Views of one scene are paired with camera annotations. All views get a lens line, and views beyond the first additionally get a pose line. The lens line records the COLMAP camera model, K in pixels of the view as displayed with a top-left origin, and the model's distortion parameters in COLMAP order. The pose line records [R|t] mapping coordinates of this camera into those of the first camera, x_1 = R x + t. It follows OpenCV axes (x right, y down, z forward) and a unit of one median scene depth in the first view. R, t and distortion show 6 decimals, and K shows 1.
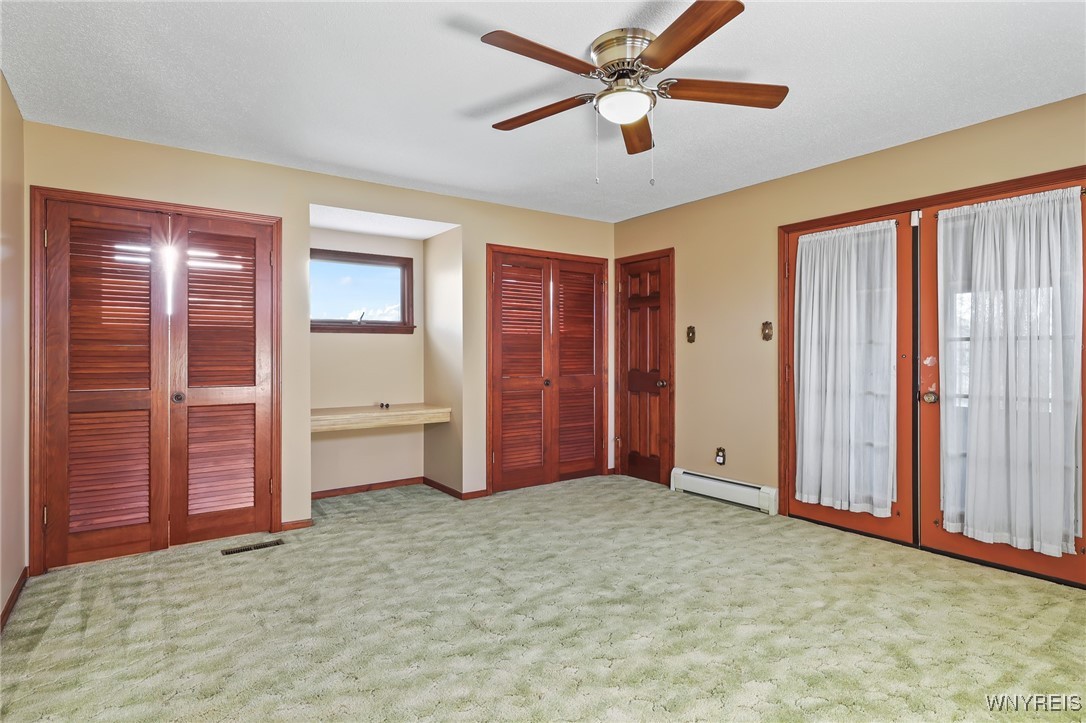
lens RADIAL K [[558.5, 0, 541.6], [0, 558.5, 357.4], [0, 0, 1]] dist [0.001711, 0.000015]
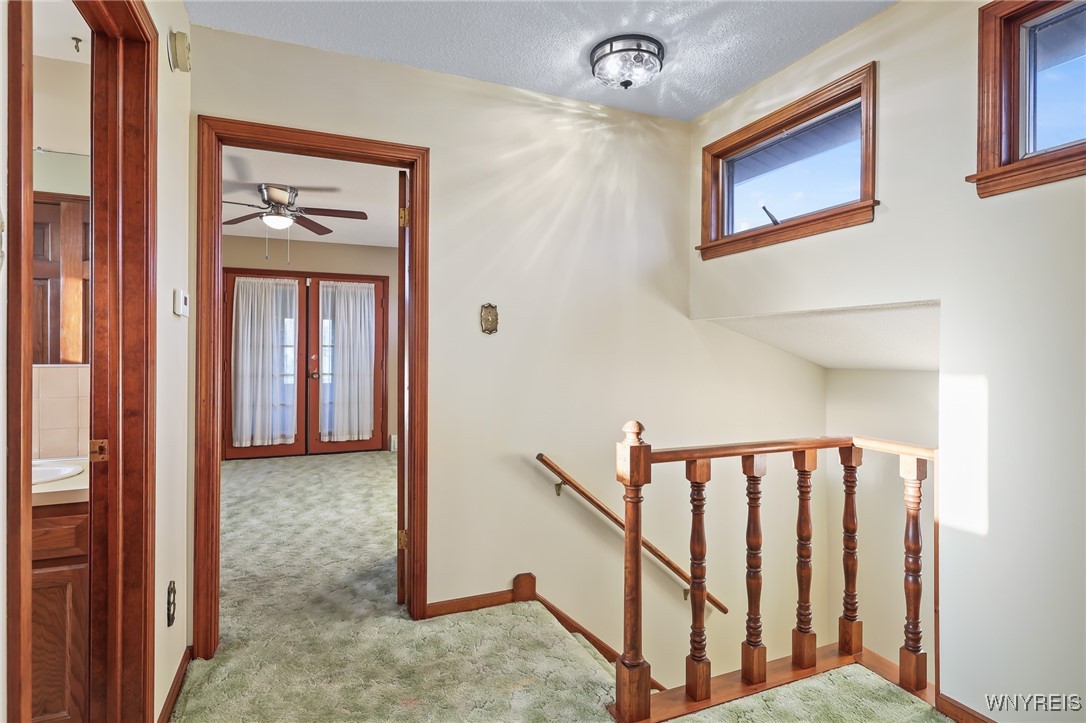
lens RADIAL K [[558.5, 0, 541.6], [0, 558.5, 357.4], [0, 0, 1]] dist [0.001711, 0.000015]
pose [[0.214555, -0.005158, 0.976698, -1.021365], [0.001064, 0.999987, 0.005047, -0.000485], [-0.976711, -0.000044, 0.214558, -0.183767]]
